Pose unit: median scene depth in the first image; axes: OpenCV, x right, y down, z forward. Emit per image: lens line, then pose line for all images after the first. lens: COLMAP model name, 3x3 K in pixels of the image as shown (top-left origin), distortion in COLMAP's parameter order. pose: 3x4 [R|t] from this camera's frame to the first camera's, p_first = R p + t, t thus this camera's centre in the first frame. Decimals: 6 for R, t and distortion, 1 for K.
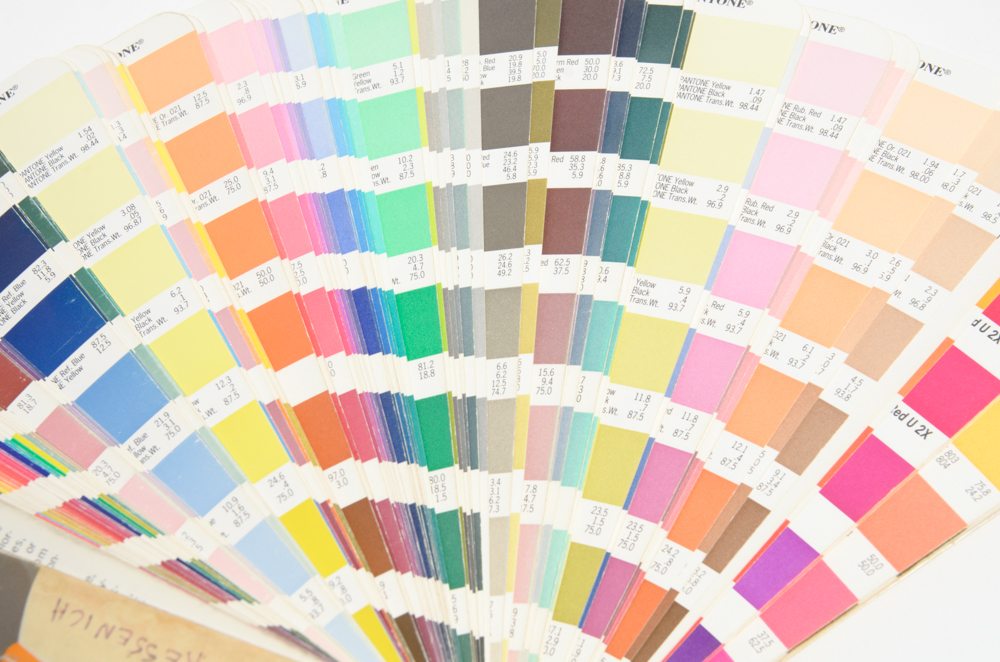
lens RADIAL K [[1992.4, 0, 503.3], [0, 1992.4, 331.6], [0, 0, 1]] dist [0.096240, 0.000000]
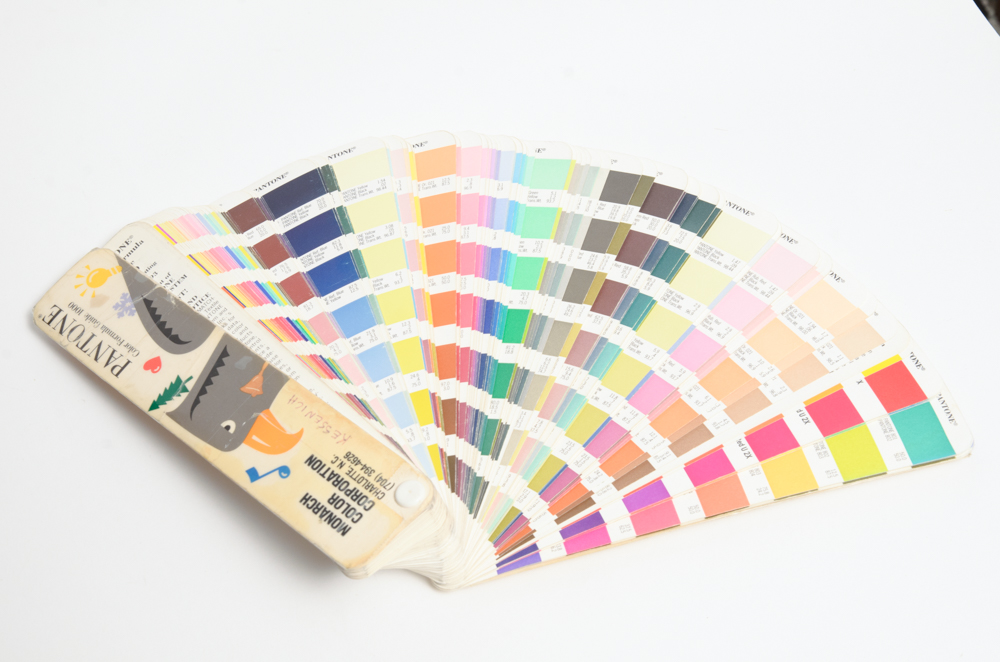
lens RADIAL K [[1973.6, 0, 499.4], [0, 1973.6, 328.8], [0, 0, 1]] dist [0.322868, 0.000000]
pose [[0.945318, 0.286201, -0.156409, 0.237519], [-0.295460, 0.954557, -0.039056, 0.075727], [0.138124, 0.083133, 0.986920, -0.843845]]
